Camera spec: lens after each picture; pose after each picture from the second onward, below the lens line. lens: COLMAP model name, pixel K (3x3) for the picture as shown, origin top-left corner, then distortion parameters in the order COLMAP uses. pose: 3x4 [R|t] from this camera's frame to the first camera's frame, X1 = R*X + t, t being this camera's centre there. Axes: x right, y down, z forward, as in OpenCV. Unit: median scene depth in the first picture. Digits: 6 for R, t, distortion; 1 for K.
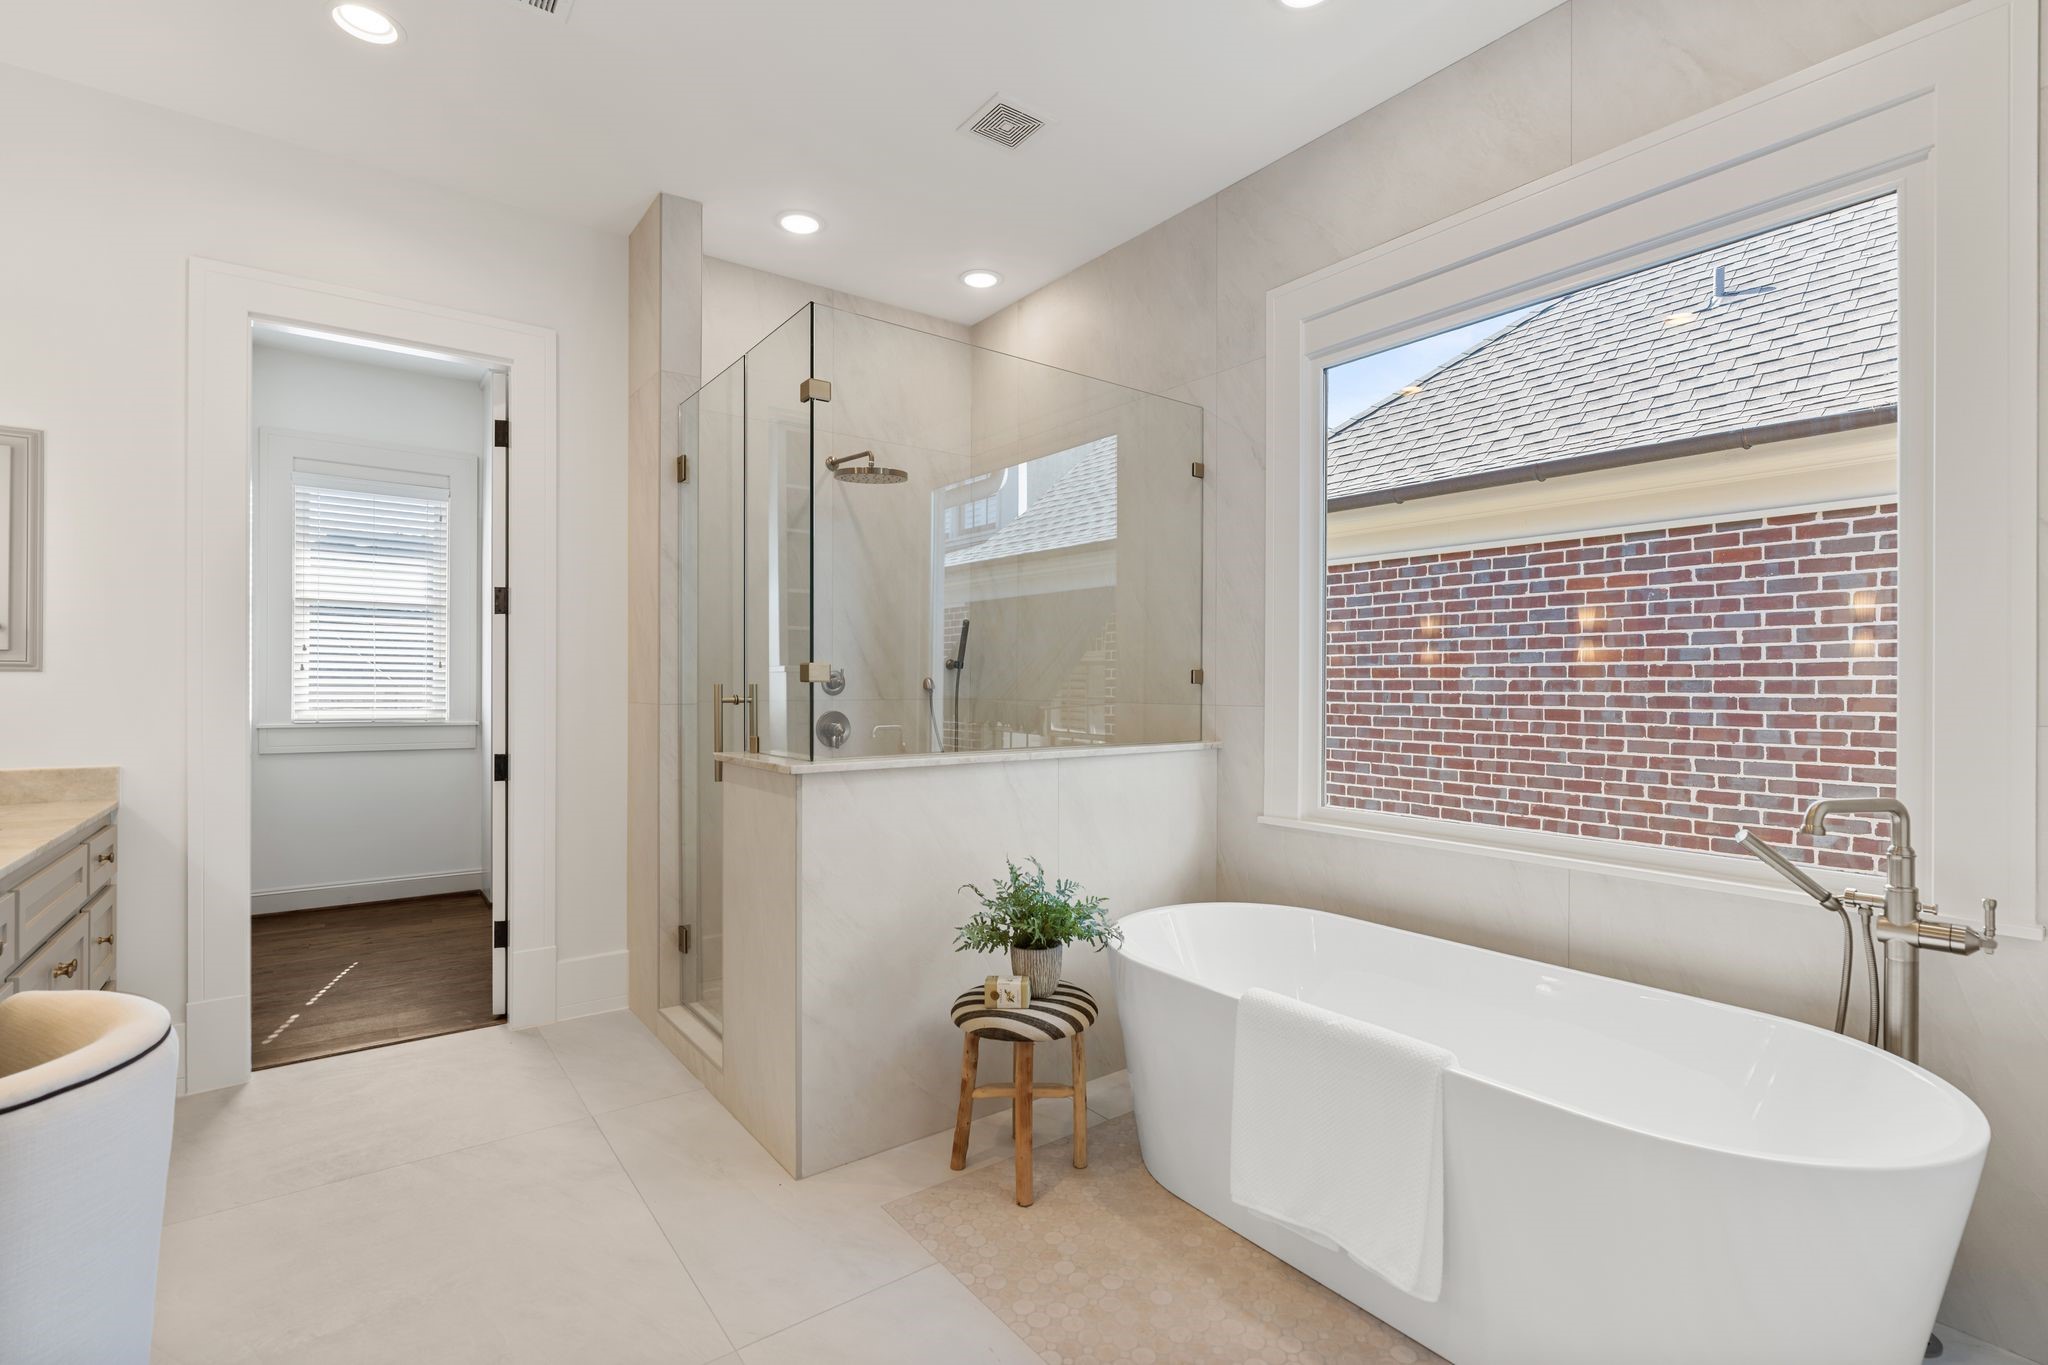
lens RADIAL K [[923.8, 0, 1020.0], [0, 923.8, 682.7], [0, 0, 1]] dist [-0.009574, 0.000599]
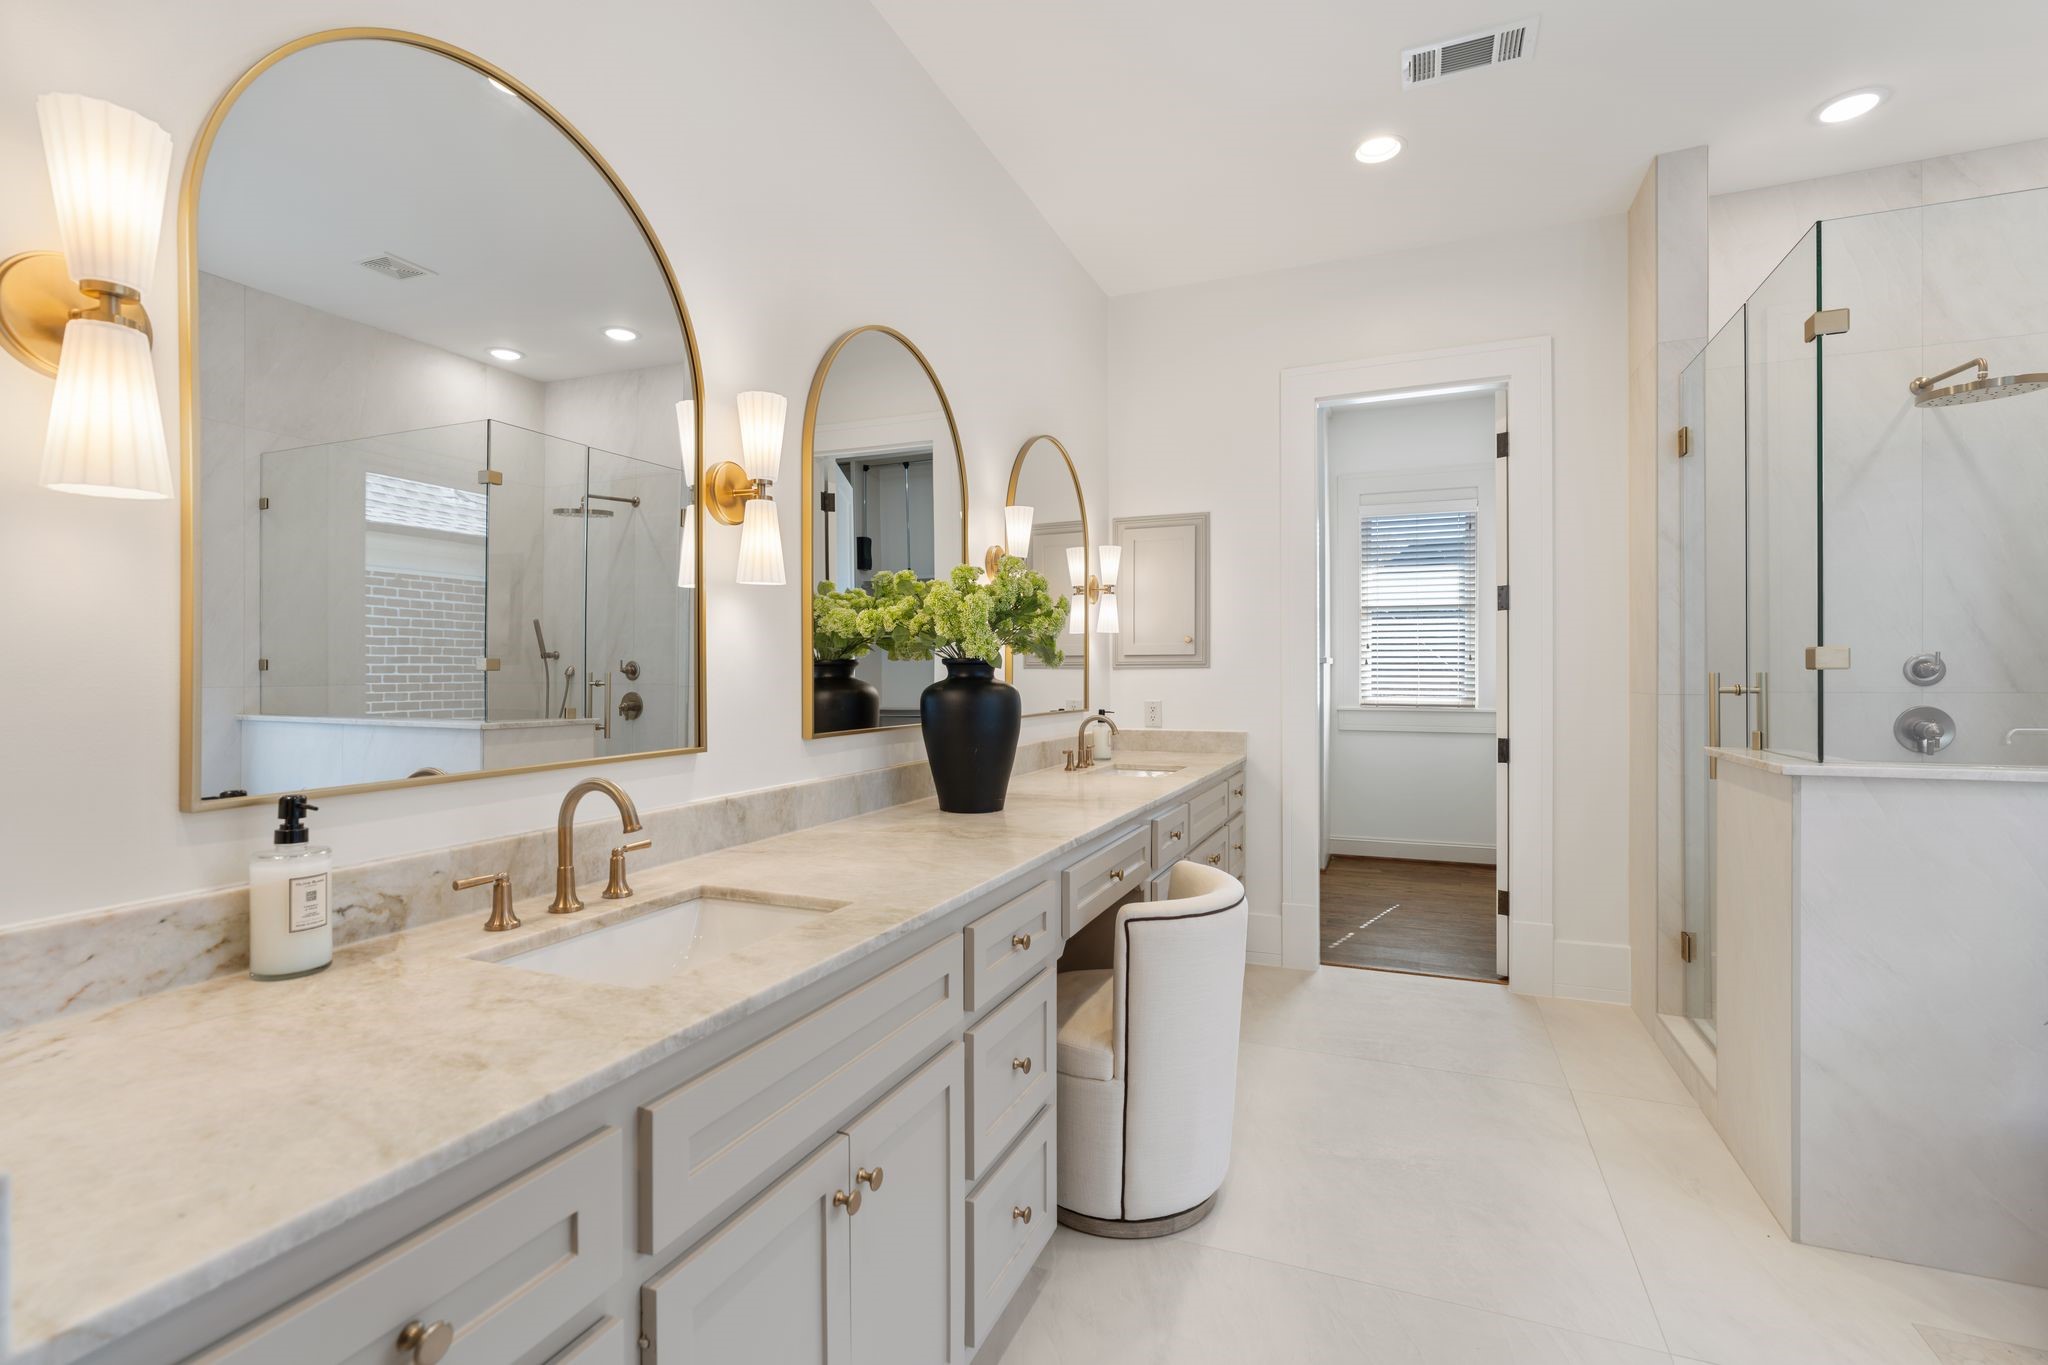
lens RADIAL K [[923.8, 0, 1020.0], [0, 923.8, 682.7], [0, 0, 1]] dist [-0.009574, 0.000599]
pose [[0.496827, 0.002302, -0.867846, 0.104737], [0.005733, 0.999966, 0.005935, 0.001759], [0.867830, -0.007924, 0.496797, -0.043802]]
